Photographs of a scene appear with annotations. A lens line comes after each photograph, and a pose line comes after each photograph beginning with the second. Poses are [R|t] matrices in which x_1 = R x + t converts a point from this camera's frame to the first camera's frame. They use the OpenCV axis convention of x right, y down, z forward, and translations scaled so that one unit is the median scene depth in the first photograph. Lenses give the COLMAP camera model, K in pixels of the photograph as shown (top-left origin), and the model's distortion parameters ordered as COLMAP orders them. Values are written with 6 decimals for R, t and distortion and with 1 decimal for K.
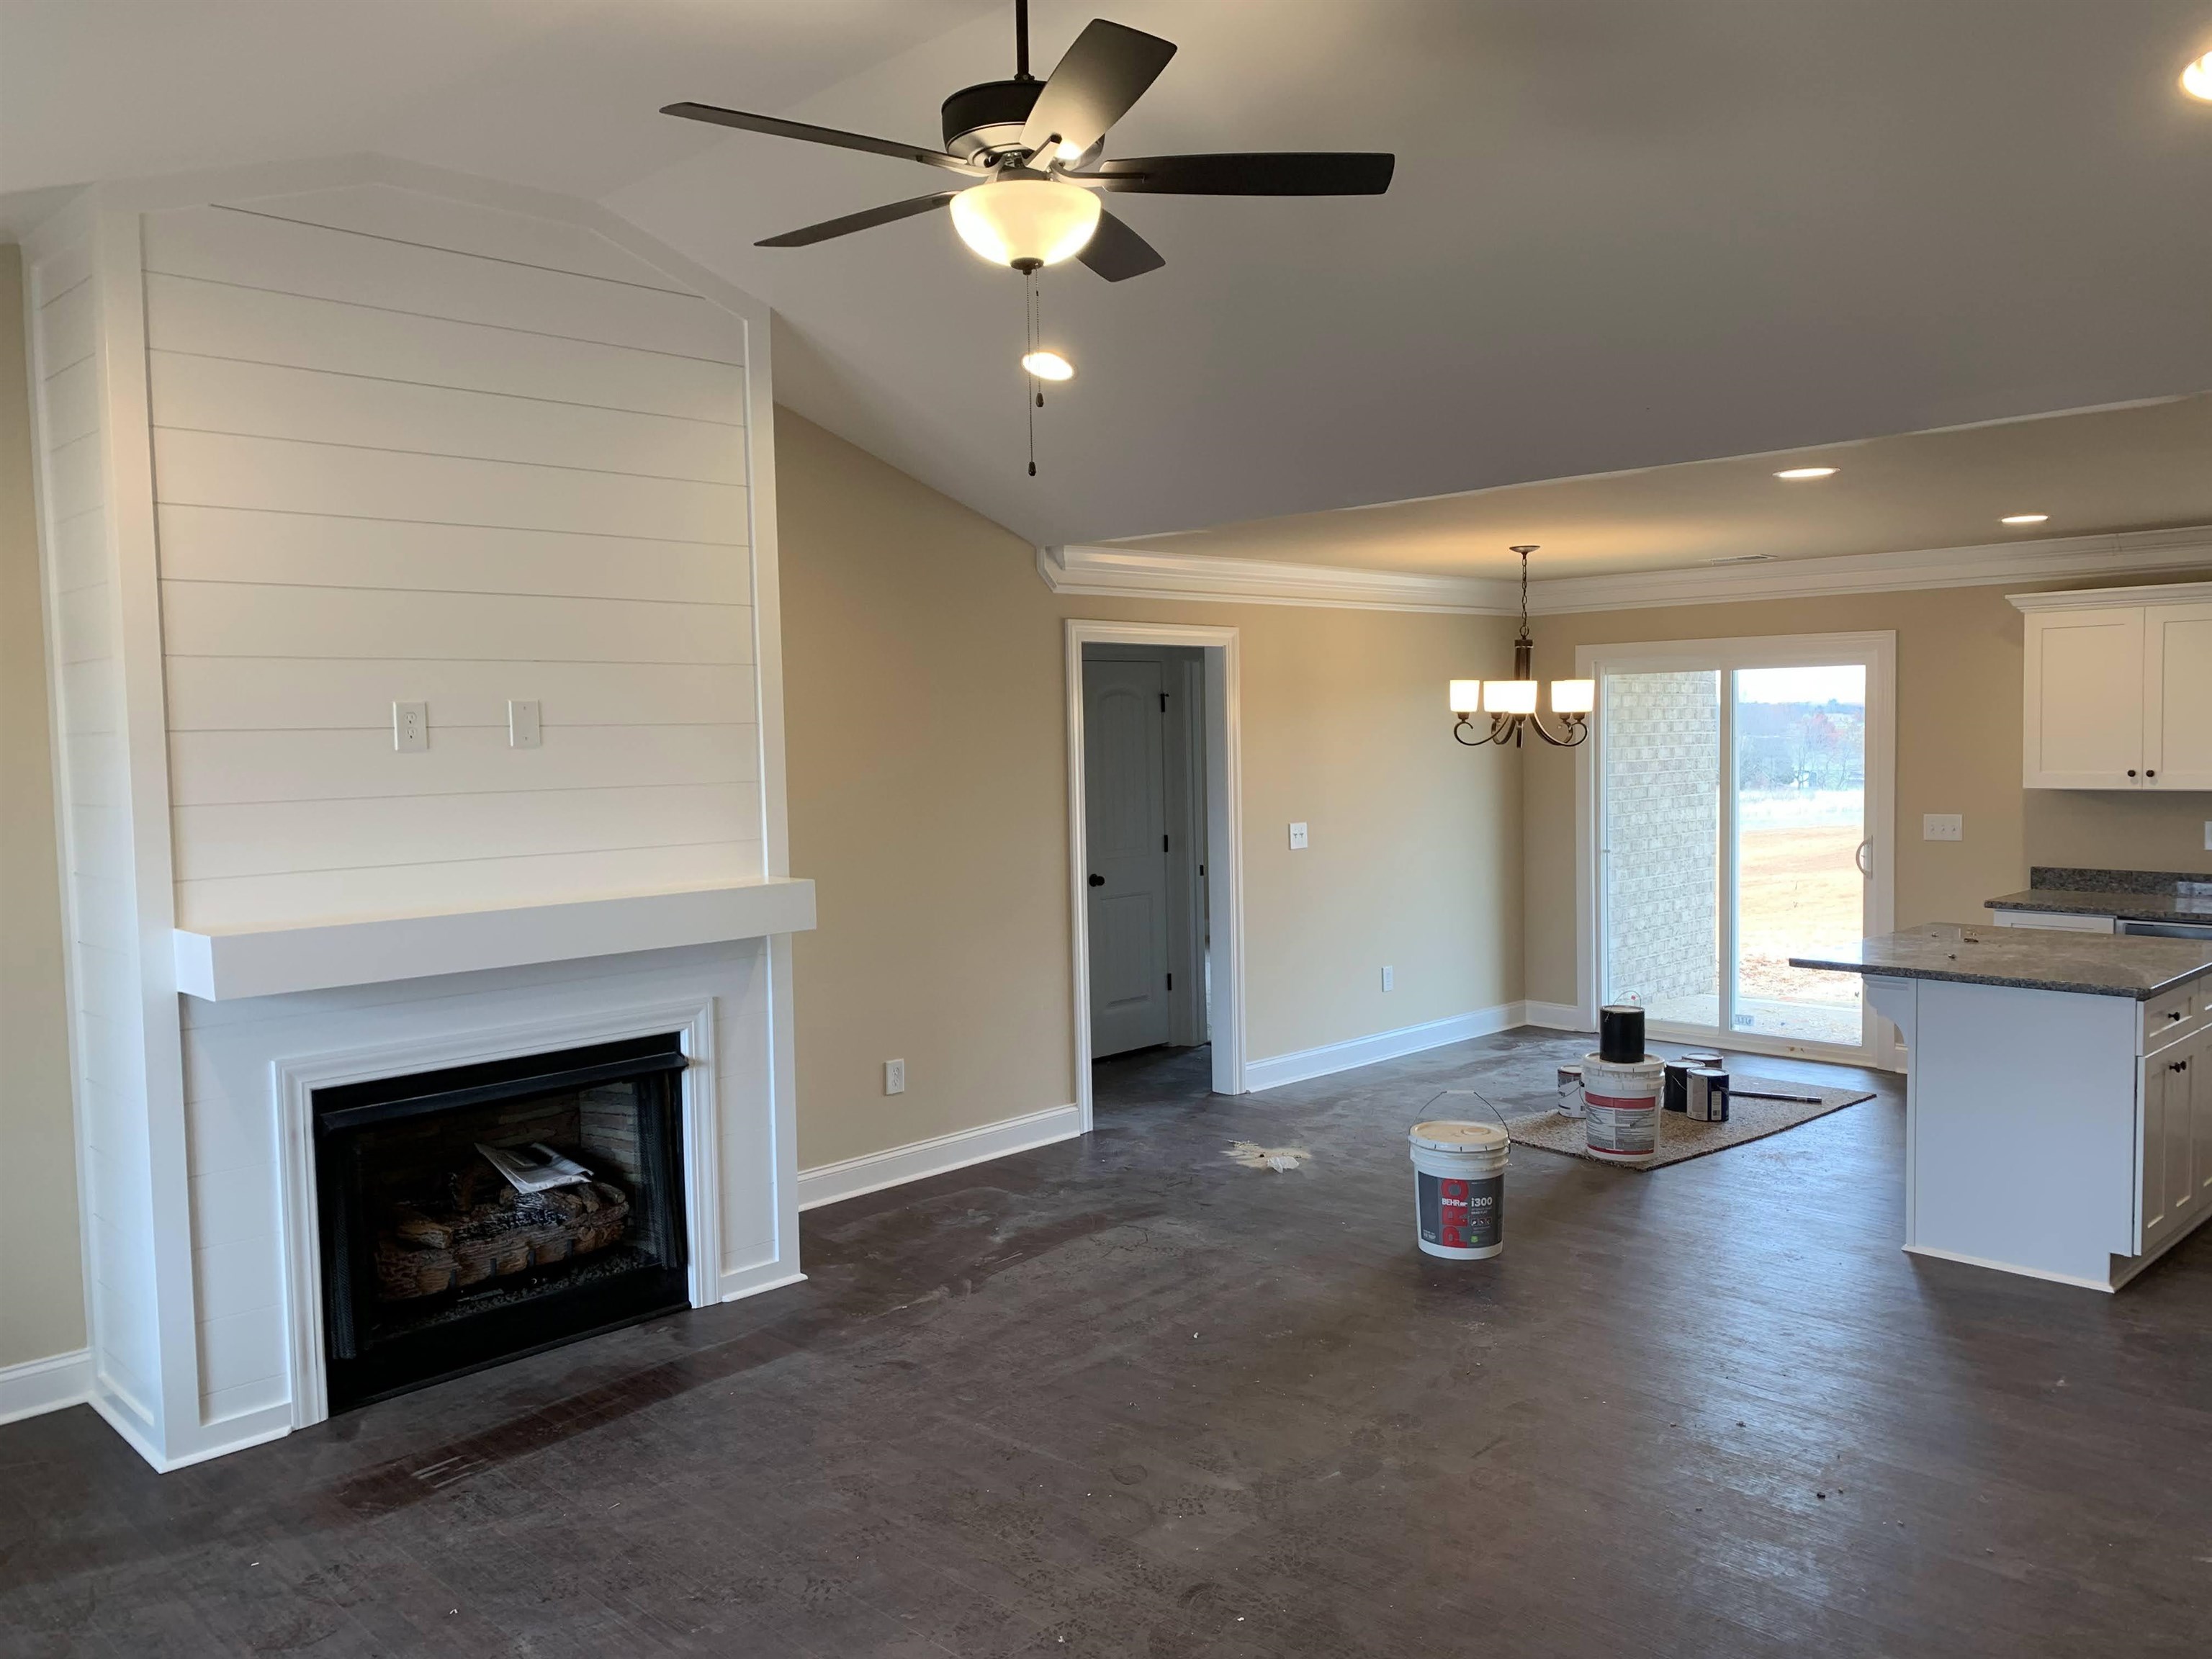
lens RADIAL K [[1664.2, 0, 1092.6], [0, 1664.2, 821.9], [0, 0, 1]] dist [0.001819, -0.006053]
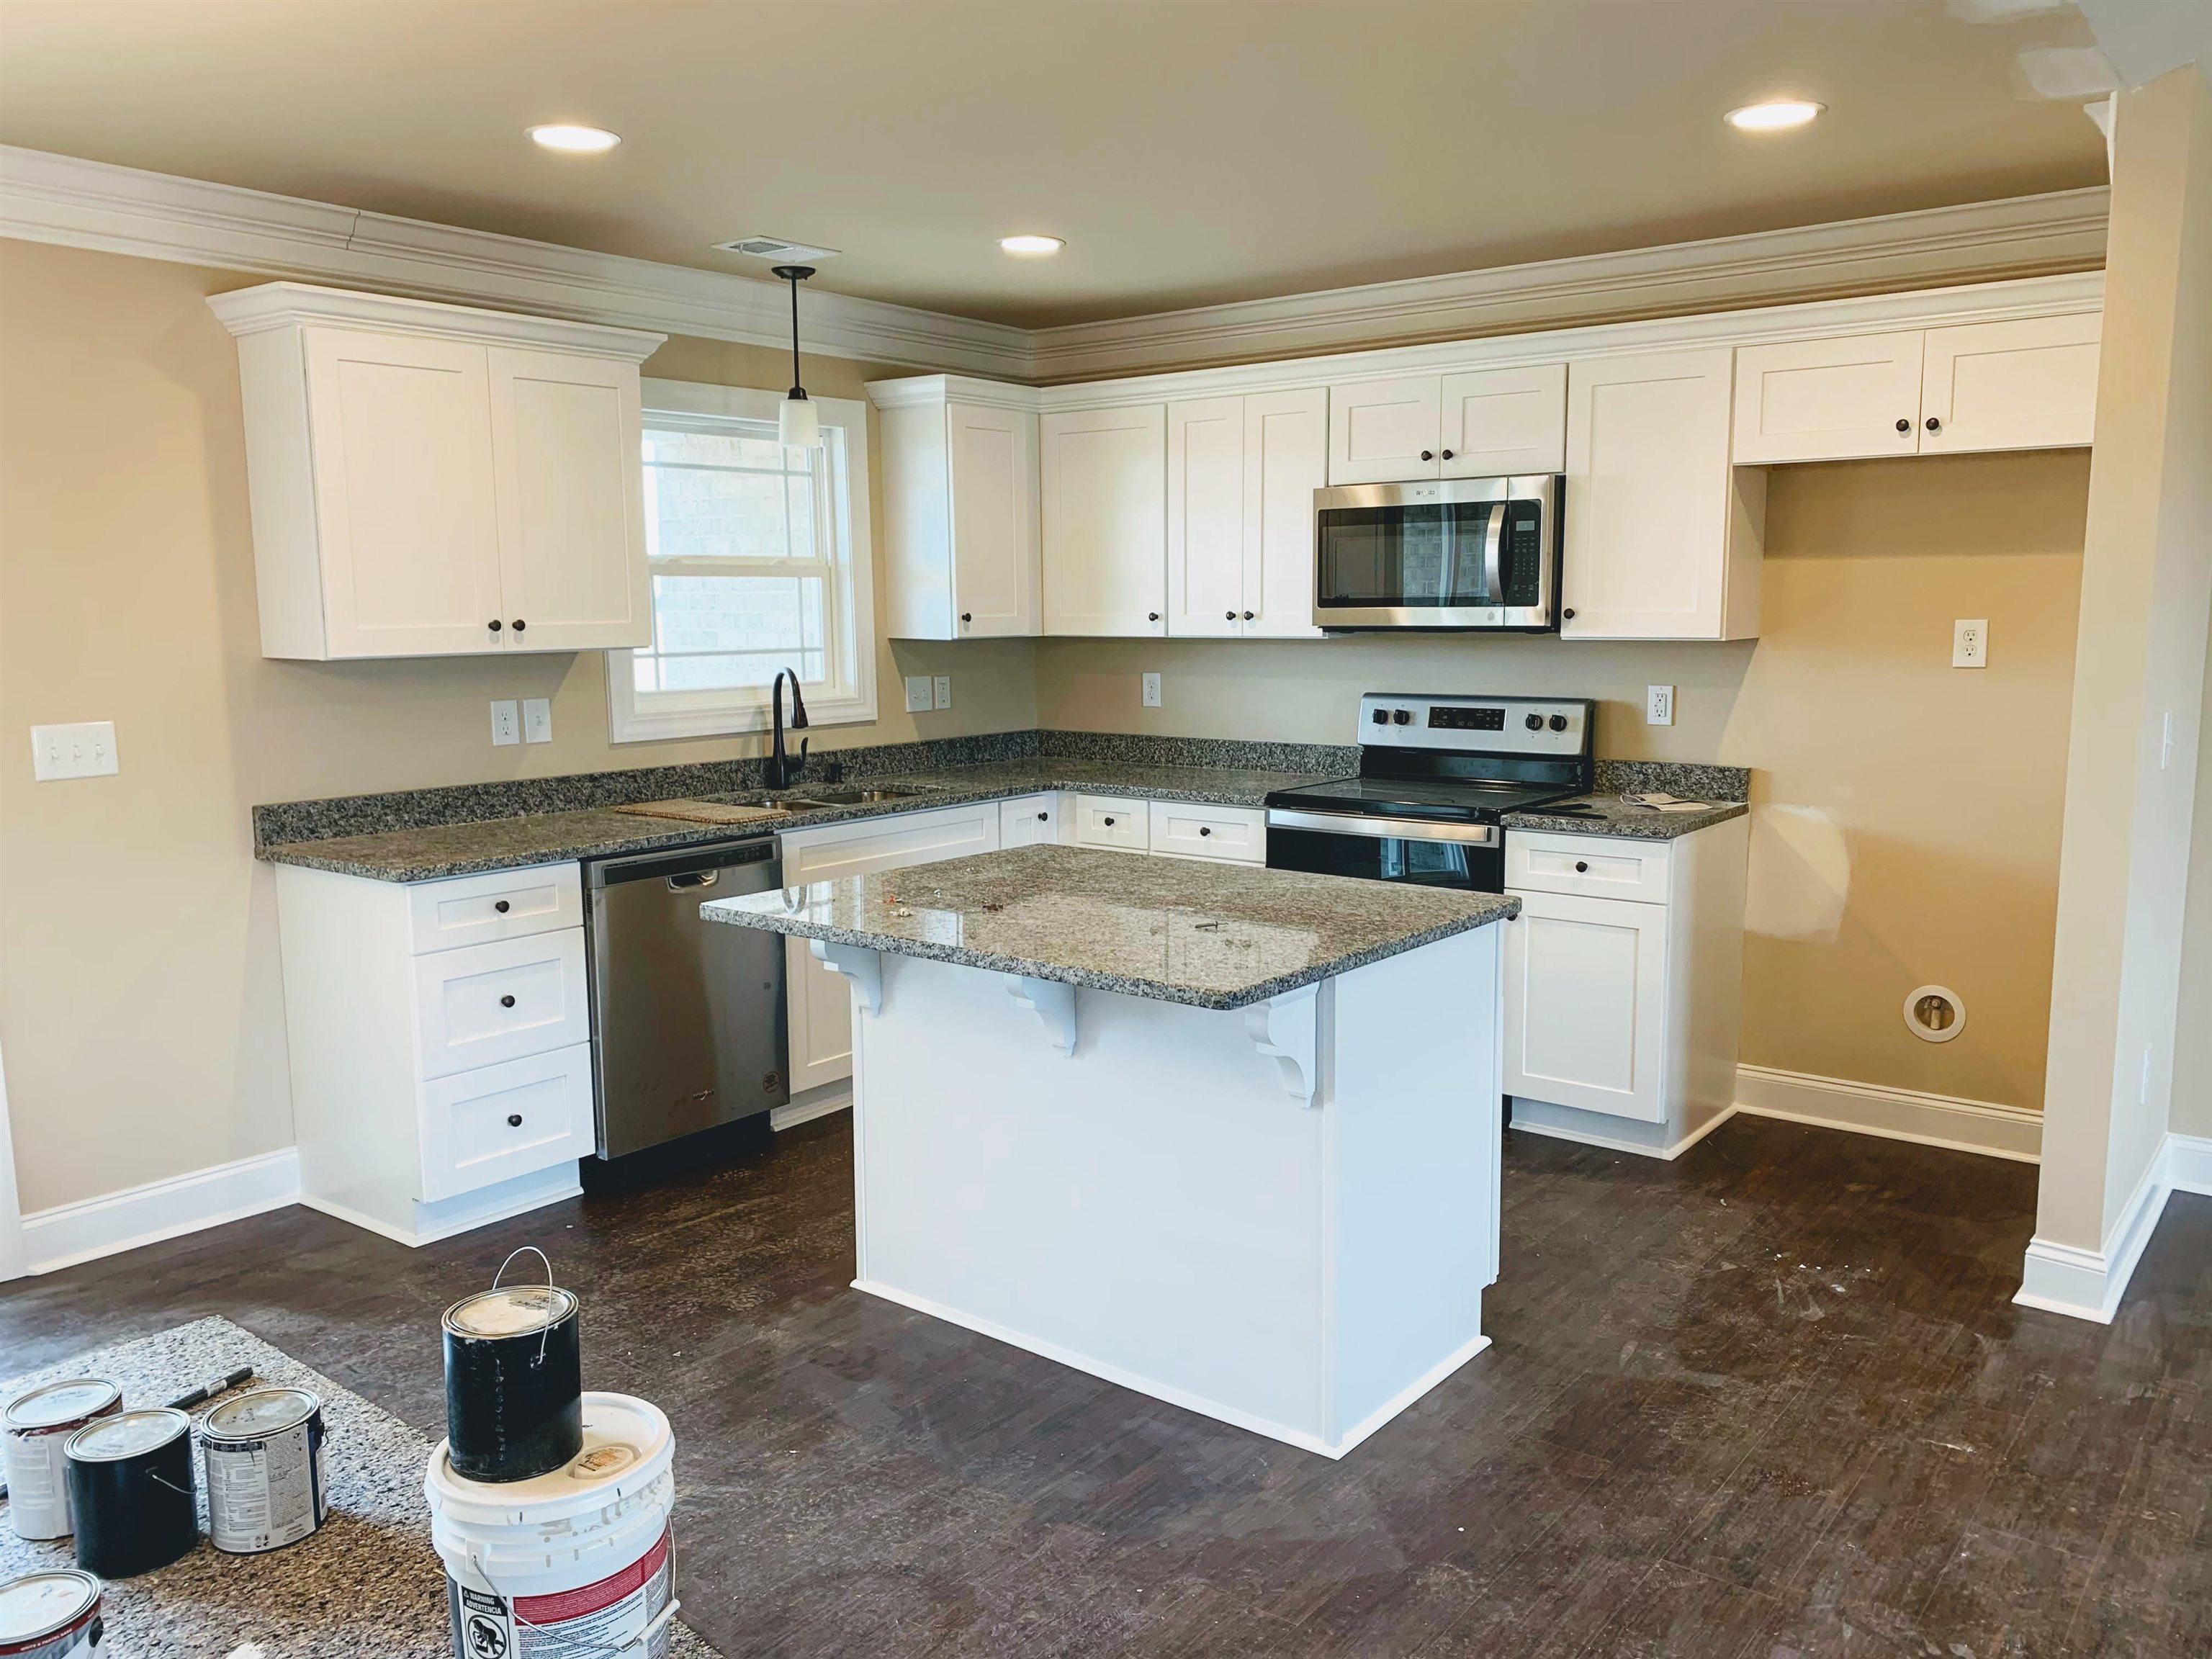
lens RADIAL K [[1684.4, 0, 1109.6], [0, 1684.4, 886.0], [0, 0, 1]] dist [-0.001189, -0.002664]
pose [[-0.126388, -0.150374, 0.980517, -0.025169], [0.066916, 0.984900, 0.159672, -0.024519], [-0.989721, 0.085792, -0.114417, 1.121554]]
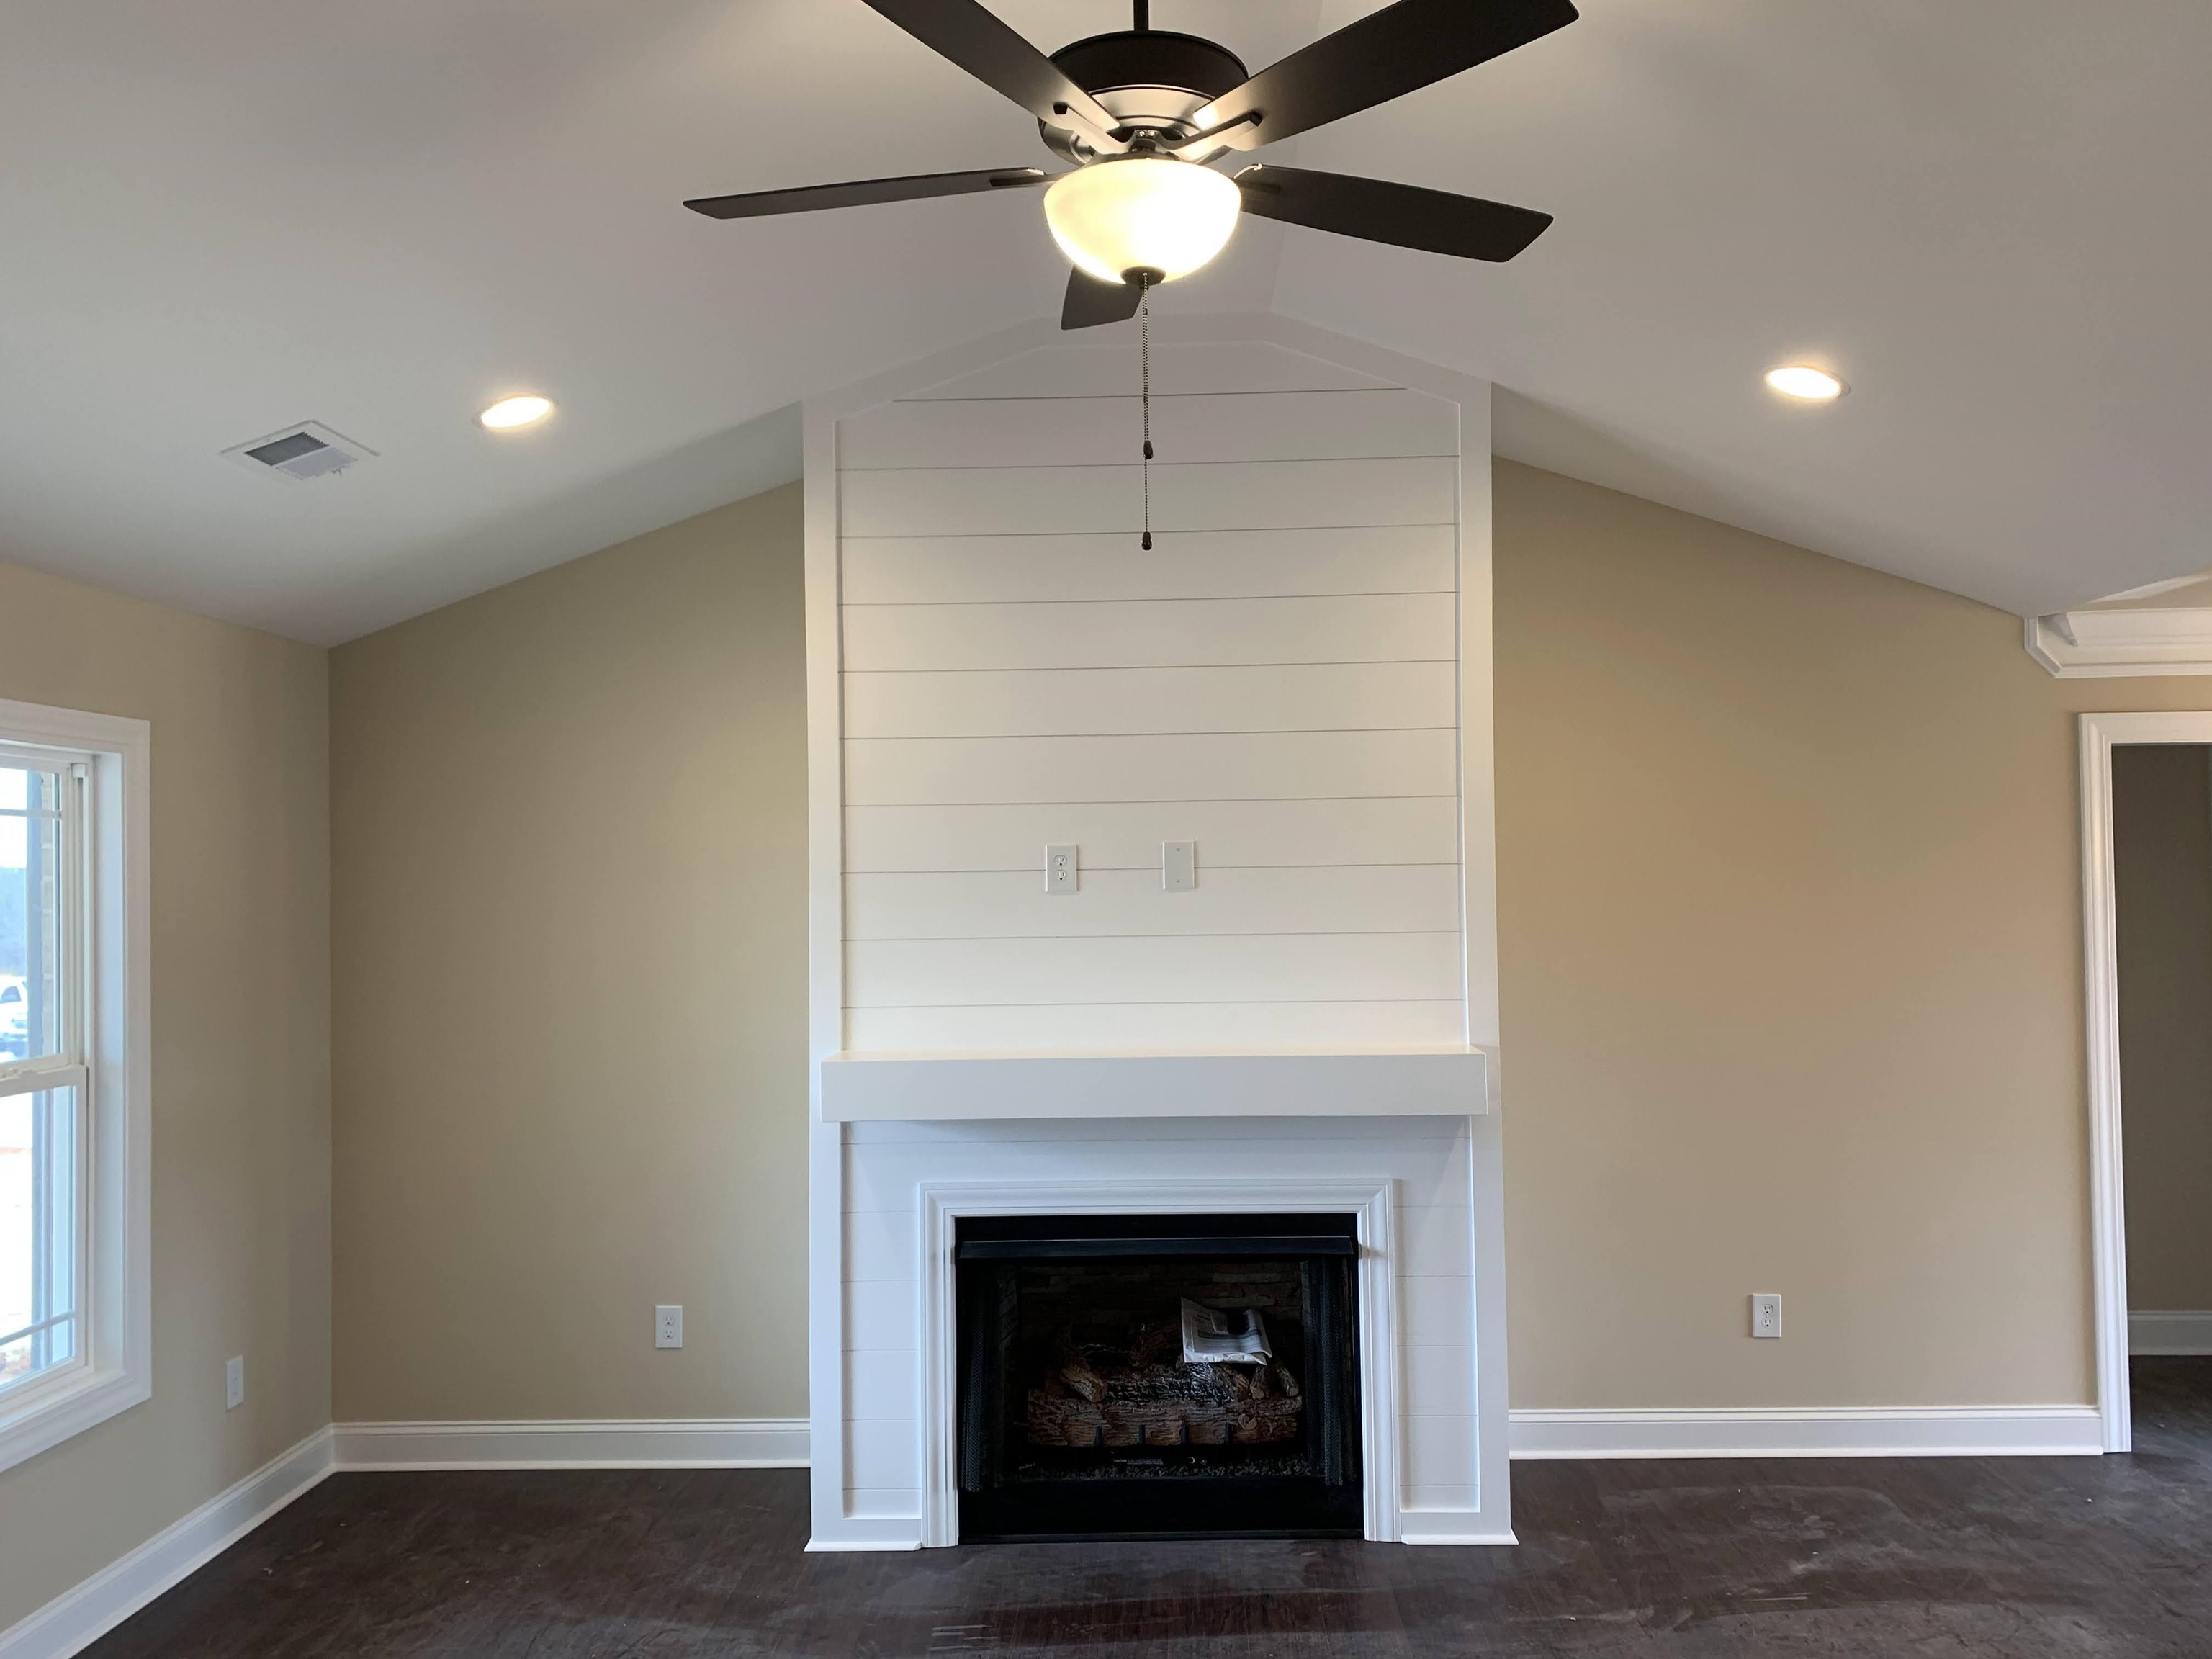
lens RADIAL K [[1703.1, 0, 1106.0], [0, 1703.1, 829.5], [0, 0, 1]] dist [0.021319, -0.006199]
pose [[0.692382, -0.008921, -0.721476, 0.294962], [-0.038472, 0.998045, -0.049261, -0.025940], [0.720505, 0.061864, 0.690685, 0.252695]]
